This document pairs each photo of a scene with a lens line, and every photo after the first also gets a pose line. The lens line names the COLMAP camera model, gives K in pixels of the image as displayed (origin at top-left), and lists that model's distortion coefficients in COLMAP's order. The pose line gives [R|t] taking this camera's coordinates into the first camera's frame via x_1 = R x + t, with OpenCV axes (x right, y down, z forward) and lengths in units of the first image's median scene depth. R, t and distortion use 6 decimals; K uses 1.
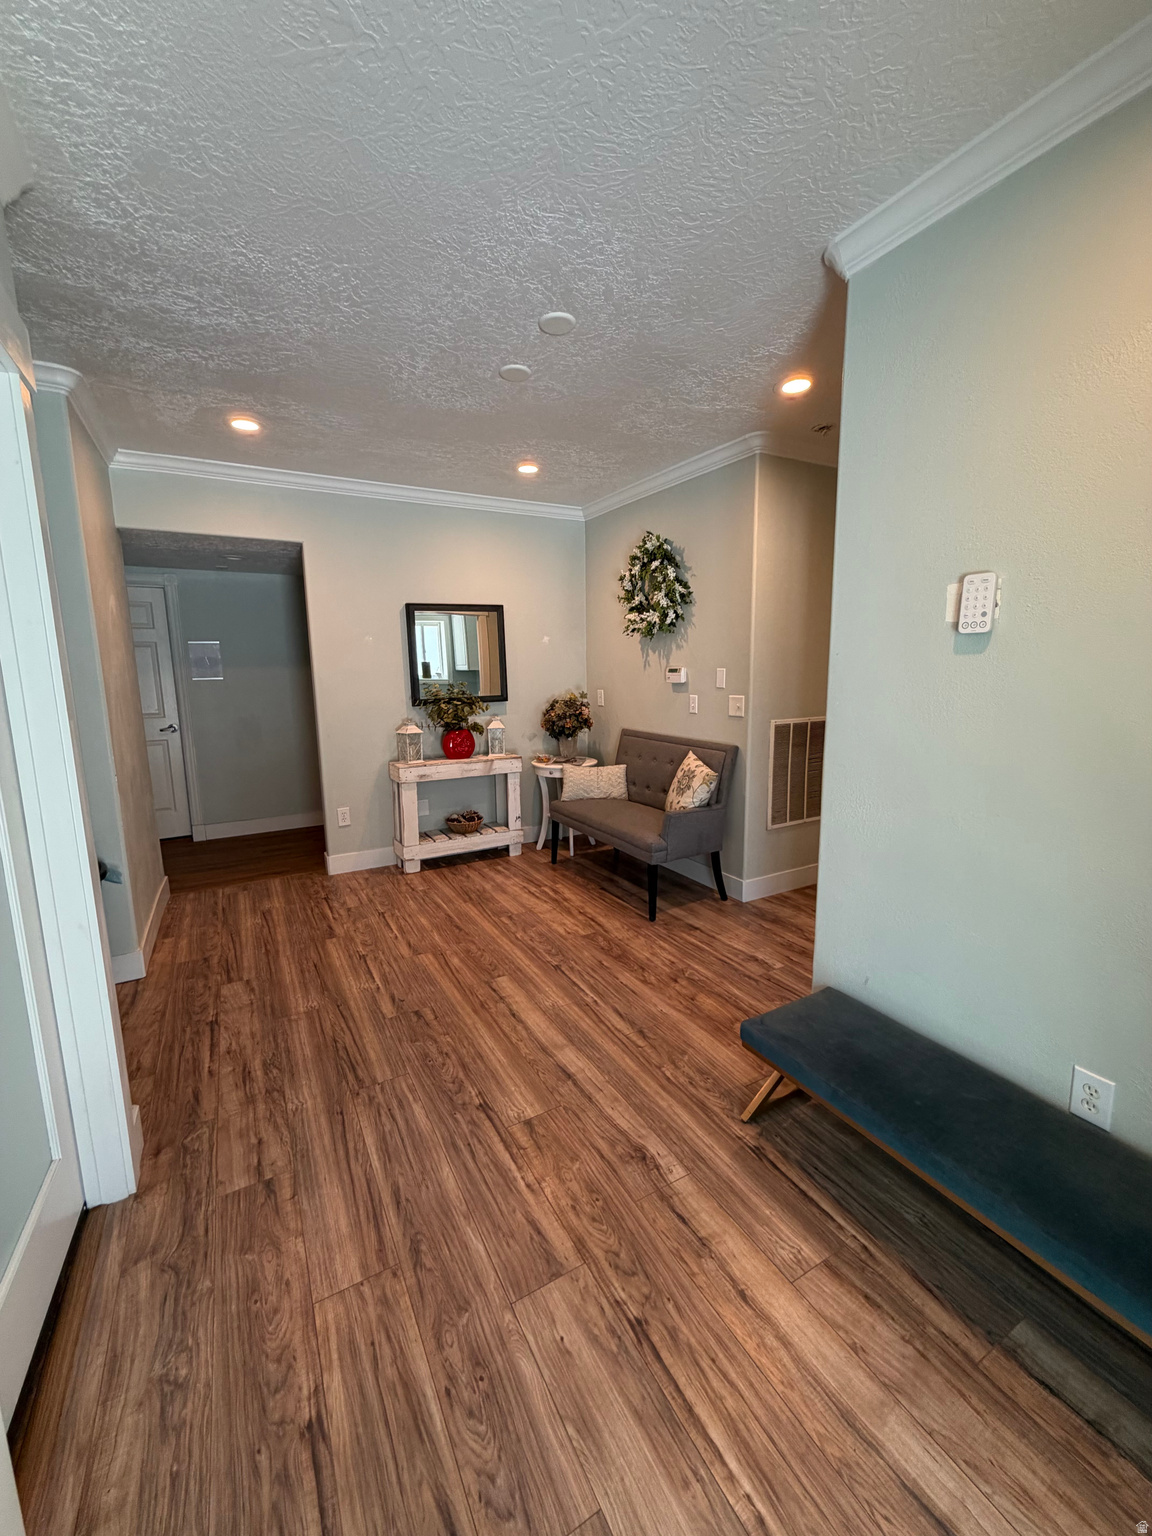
lens RADIAL K [[615.1, 0, 579.2], [0, 615.1, 771.7], [0, 0, 1]] dist [-0.002339, 0.000030]
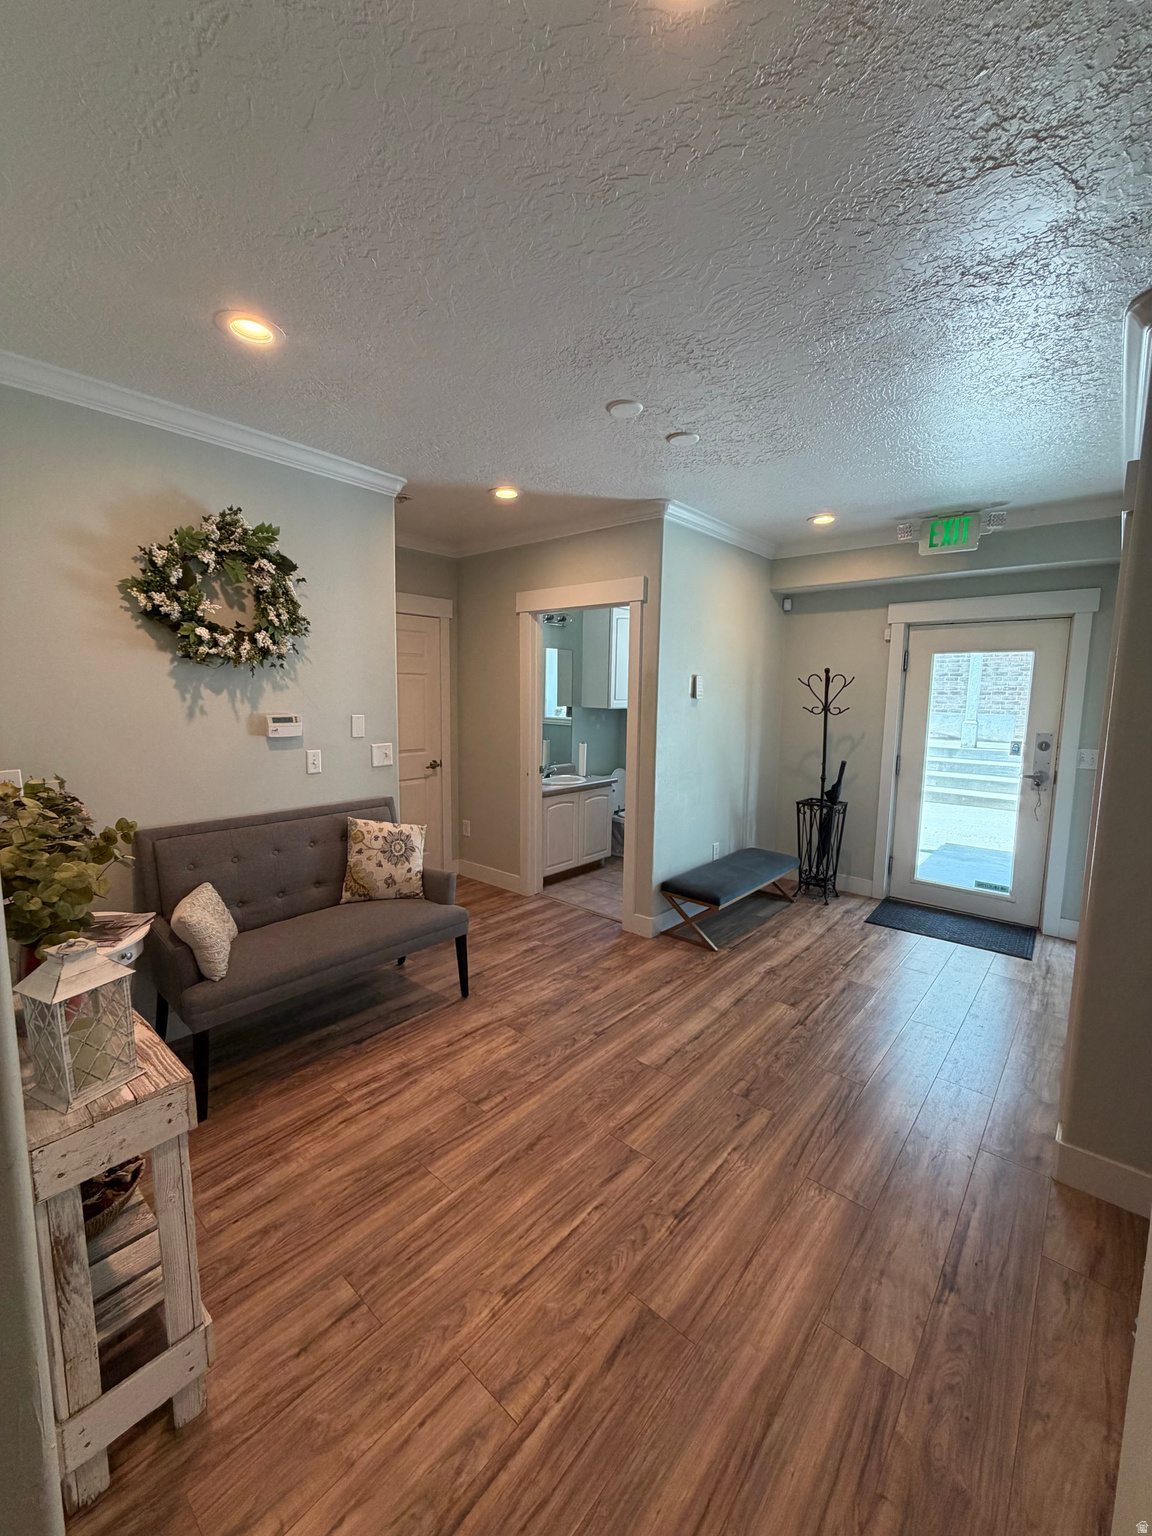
lens RADIAL K [[615.1, 0, 575.2], [0, 615.1, 766.5], [0, 0, 1]] dist [-0.002339, 0.000030]
pose [[-0.334028, -0.106114, 0.936571, -0.777160], [0.153054, 0.974349, 0.164981, -0.217462], [-0.930054, 0.198454, -0.309218, 1.121823]]
